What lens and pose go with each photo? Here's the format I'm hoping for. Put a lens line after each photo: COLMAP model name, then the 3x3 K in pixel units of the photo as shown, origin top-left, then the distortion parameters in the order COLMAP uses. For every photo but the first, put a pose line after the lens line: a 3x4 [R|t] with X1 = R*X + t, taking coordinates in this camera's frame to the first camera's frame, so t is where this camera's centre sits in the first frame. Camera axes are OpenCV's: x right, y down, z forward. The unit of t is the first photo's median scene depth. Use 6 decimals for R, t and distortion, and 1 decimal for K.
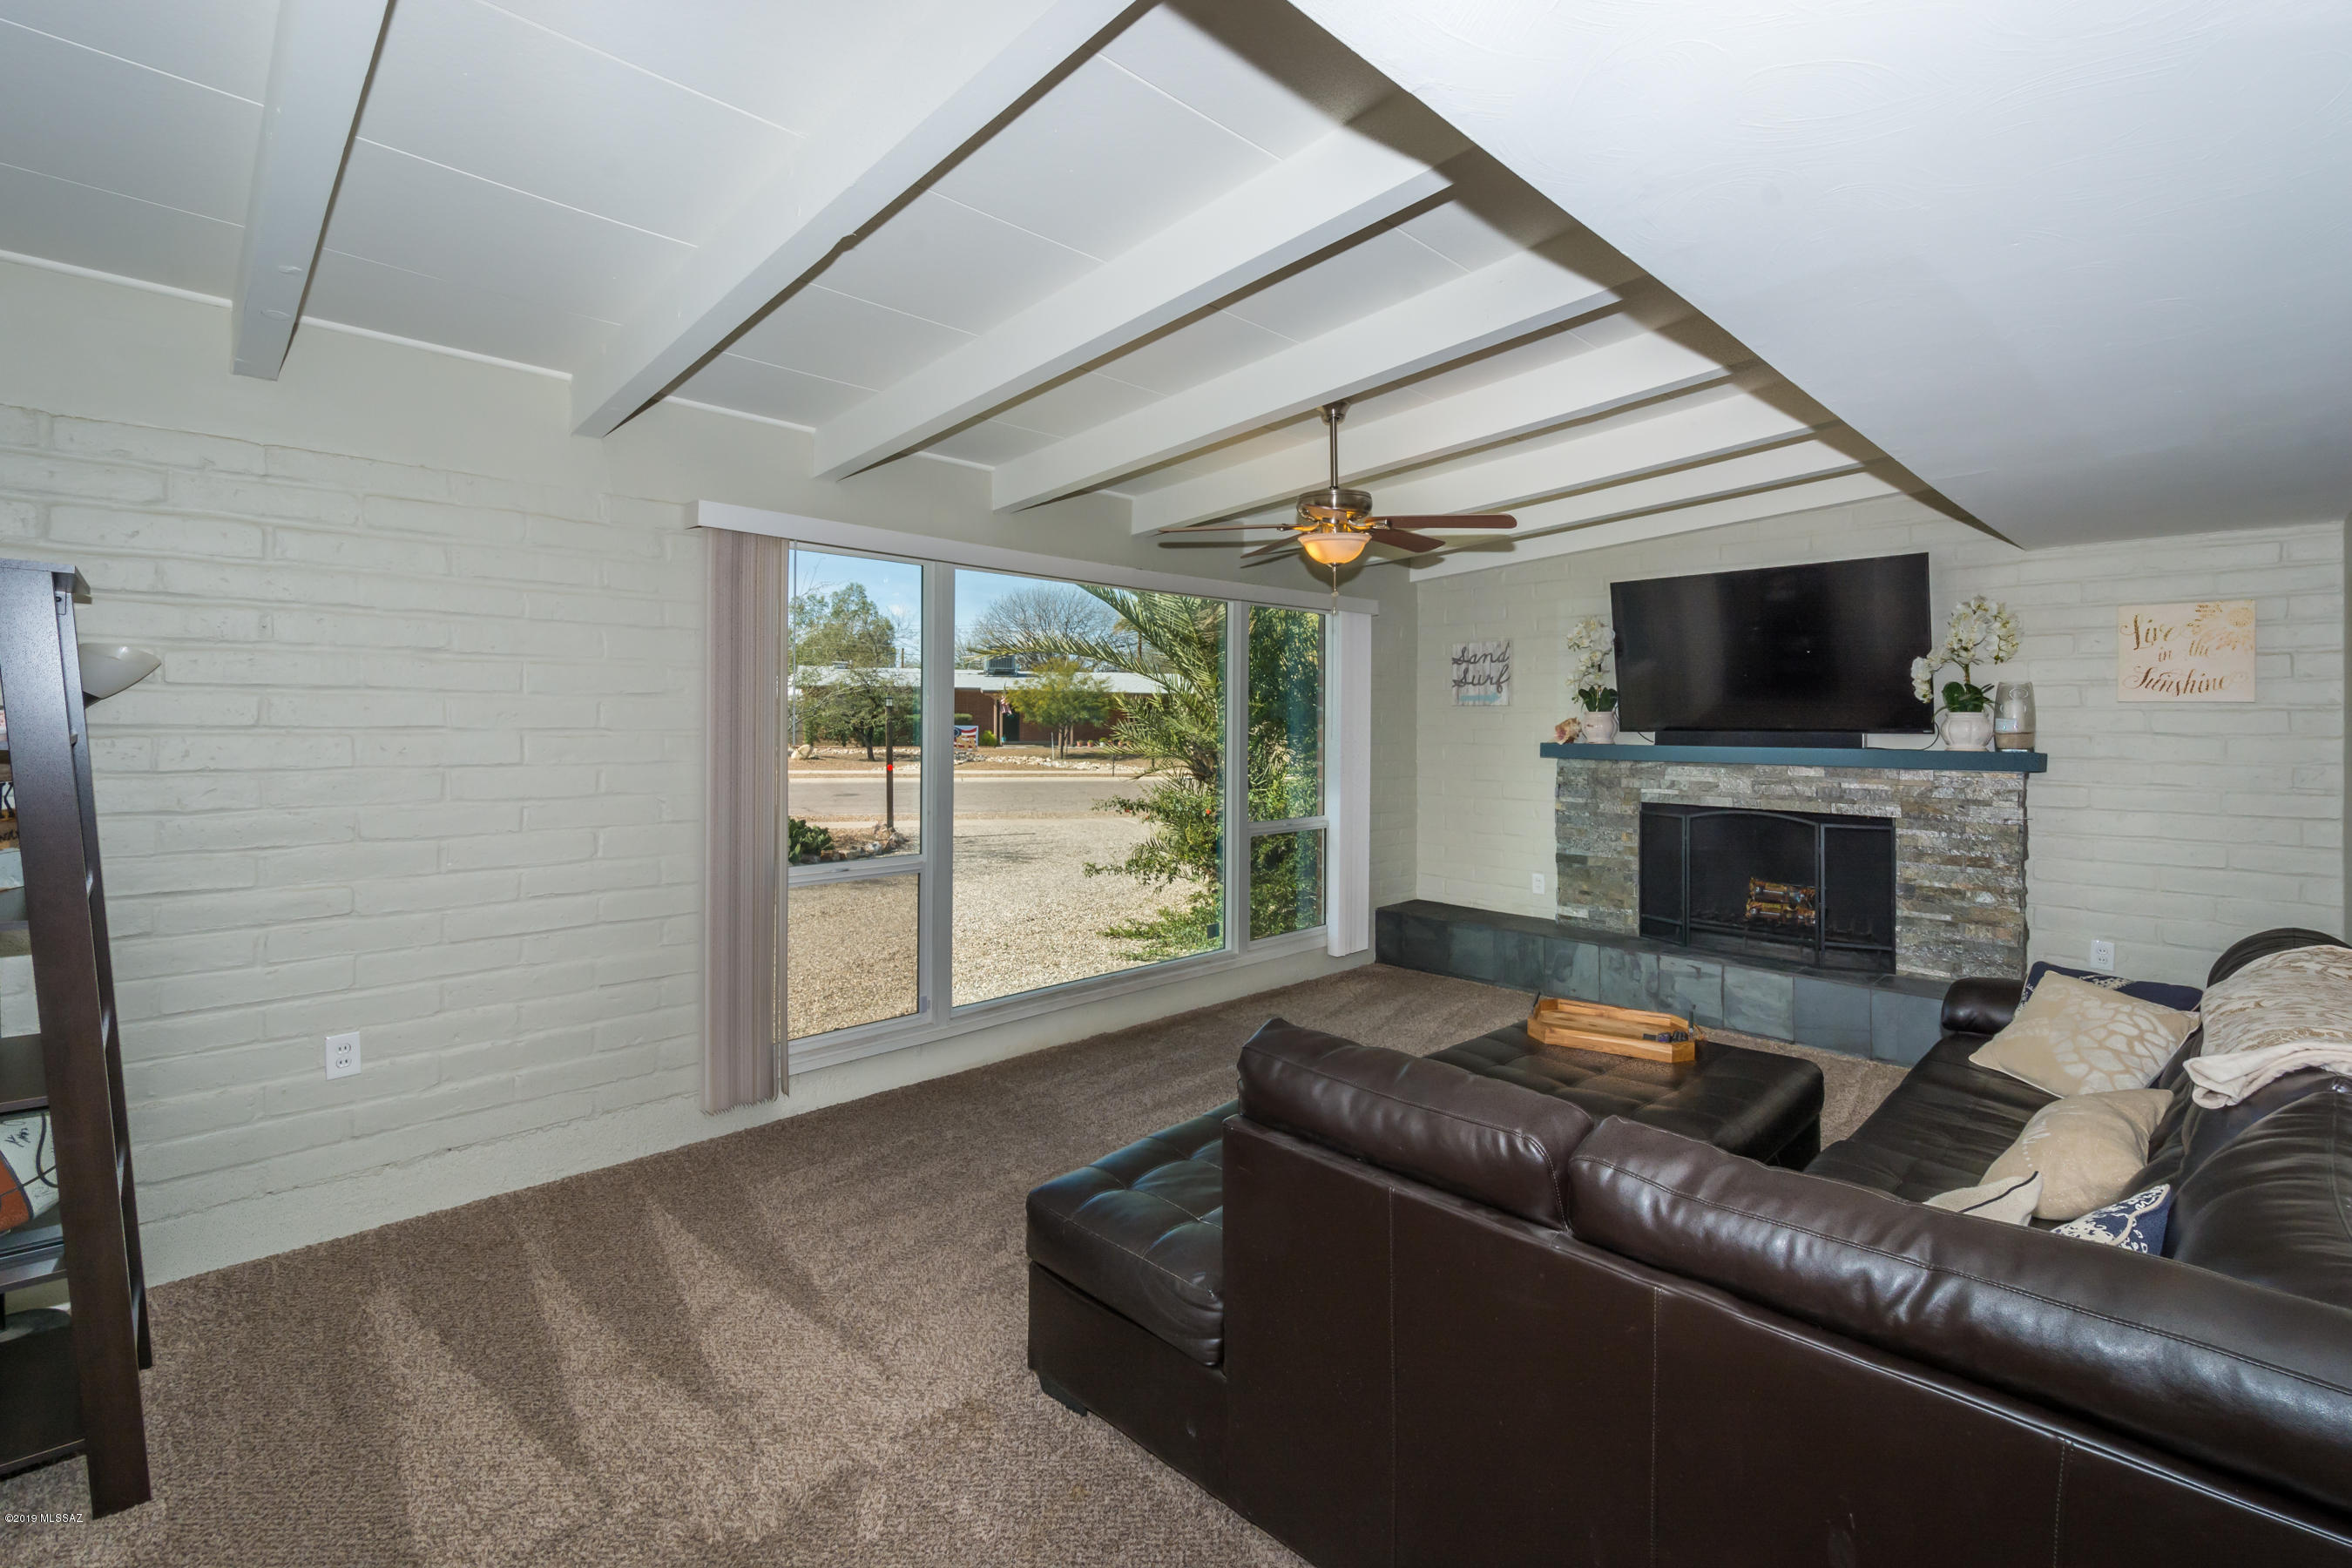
lens RADIAL K [[1027.0, 0, 1187.2], [0, 1027.0, 706.3], [0, 0, 1]] dist [-0.002482, 0.000526]
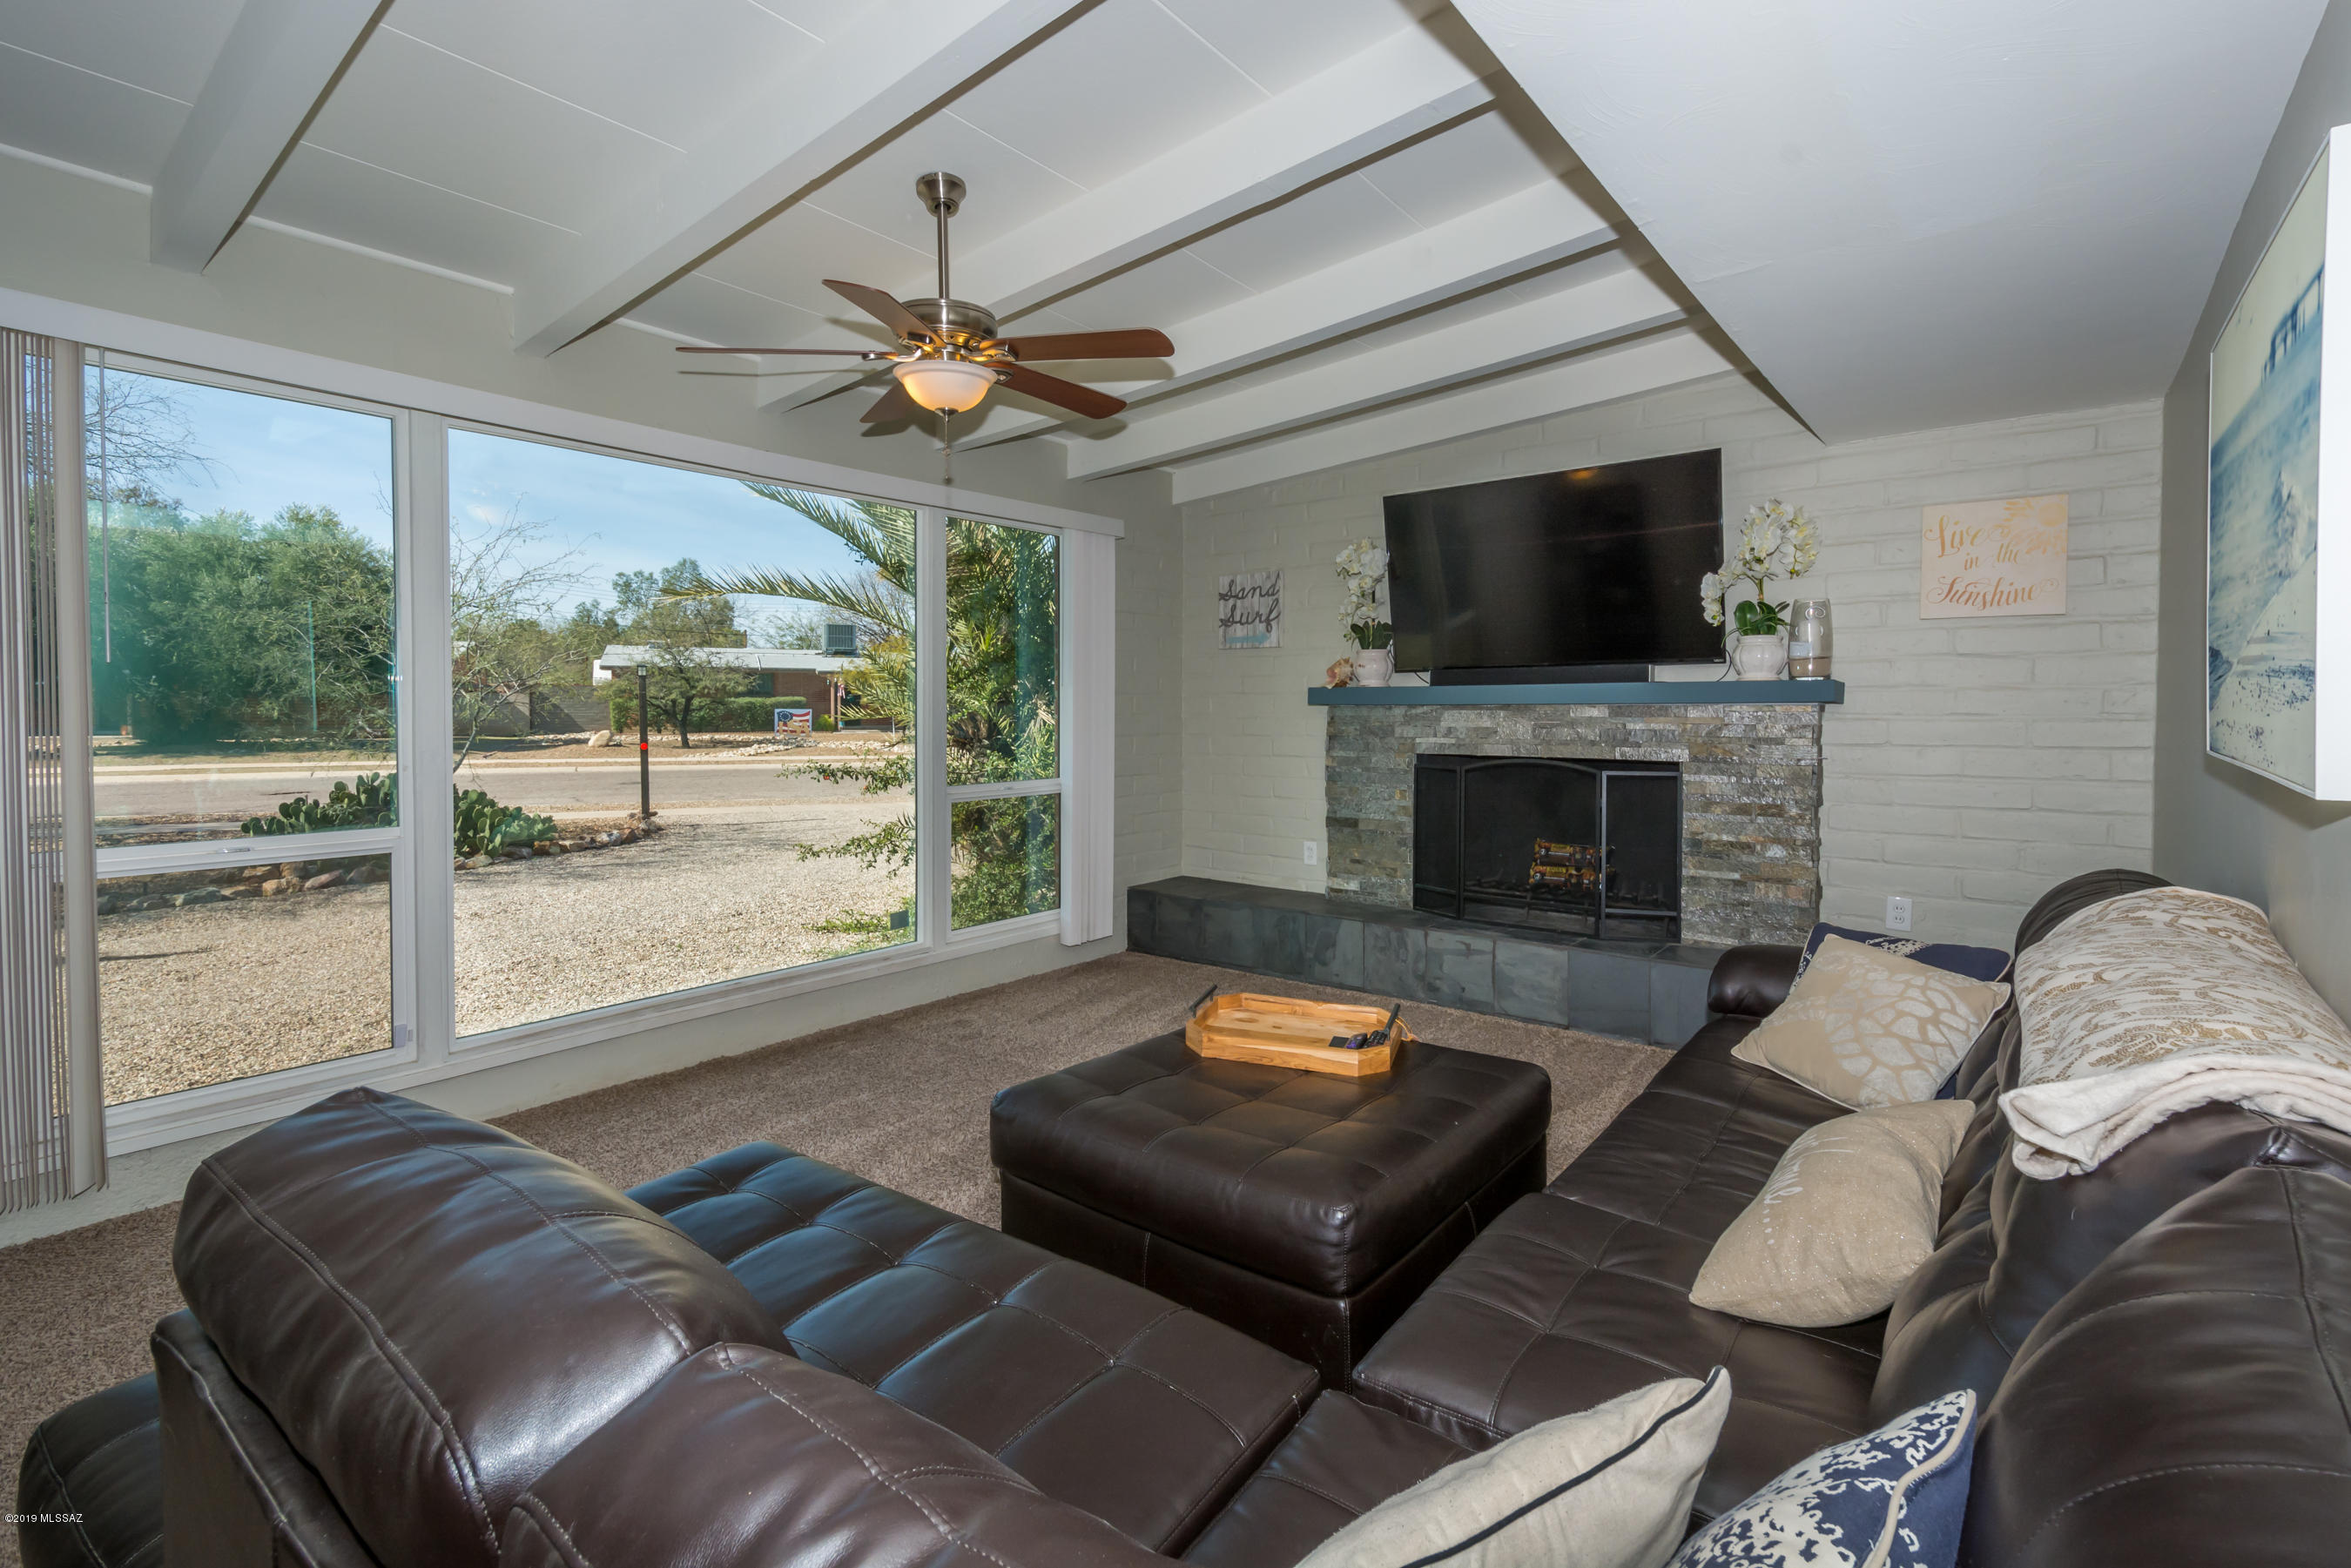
lens RADIAL K [[1029.6, 0, 1214.8], [0, 1029.6, 728.6], [0, 0, 1]] dist [0.007724, -0.000838]
pose [[0.991113, -0.009047, 0.132714, 0.195014], [0.004824, 0.999473, 0.032109, 0.052931], [-0.132935, -0.031183, 0.990634, 0.206355]]
